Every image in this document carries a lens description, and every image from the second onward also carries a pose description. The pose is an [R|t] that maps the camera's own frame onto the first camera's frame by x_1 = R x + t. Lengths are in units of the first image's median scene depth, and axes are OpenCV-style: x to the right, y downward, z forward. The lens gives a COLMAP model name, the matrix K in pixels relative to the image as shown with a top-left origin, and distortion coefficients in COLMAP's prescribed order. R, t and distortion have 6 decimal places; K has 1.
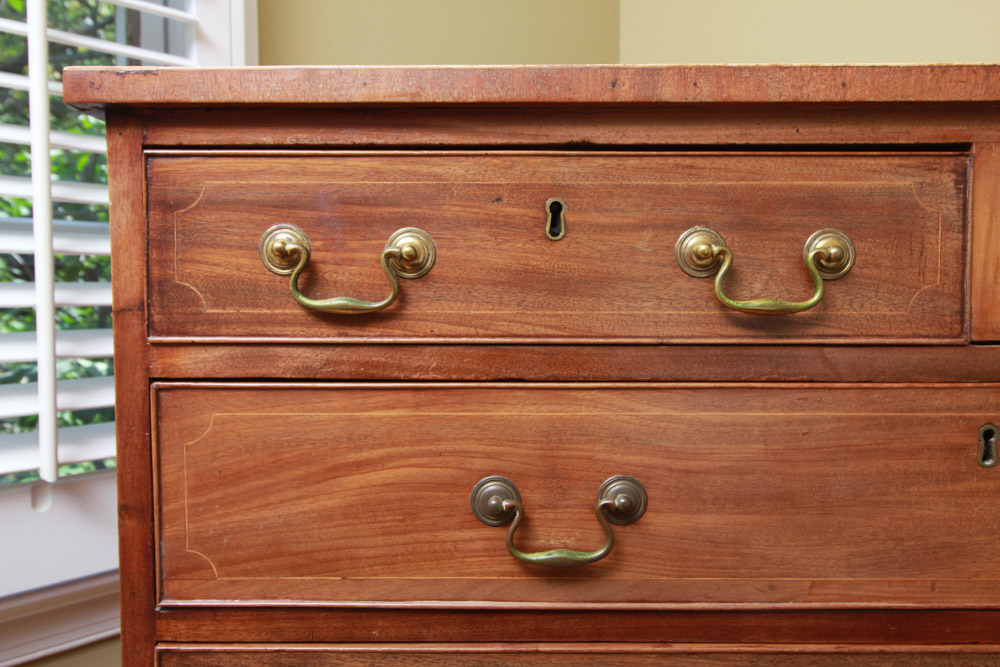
lens RADIAL K [[784.0, 0, 500.0], [0, 784.0, 333.5], [0, 0, 1]] dist [0.005944, -0.005323]
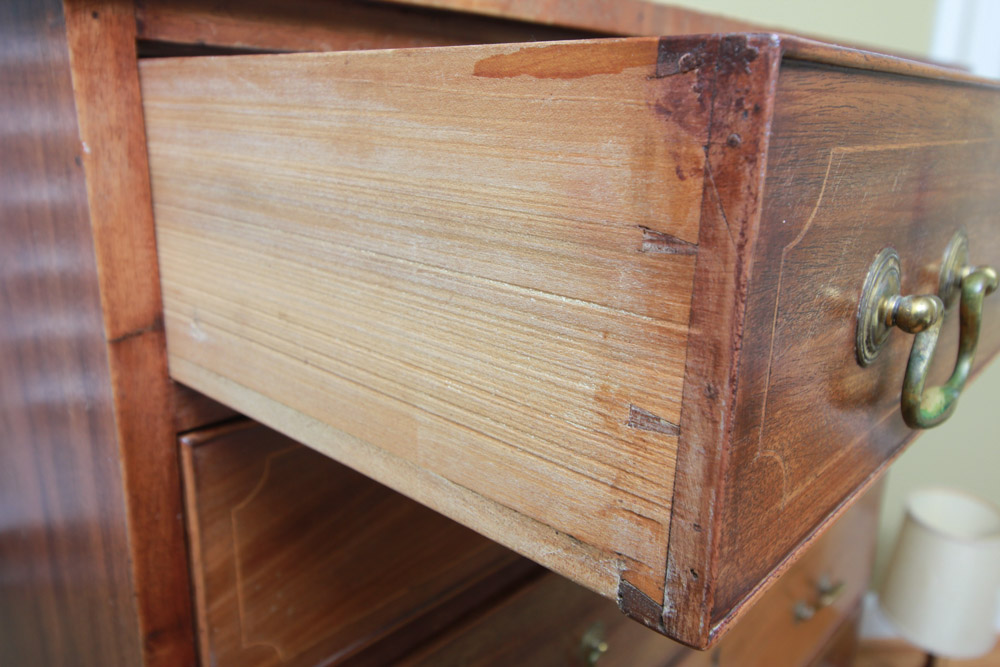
lens RADIAL K [[784.0, 0, 500.0], [0, 784.0, 333.5], [0, 0, 1]] dist [0.005944, -0.005323]
pose [[0.666907, -0.194591, 0.719284, -0.719347], [0.022785, 0.970173, 0.241339, -0.166935], [-0.744793, -0.144562, 0.651449, 0.422182]]
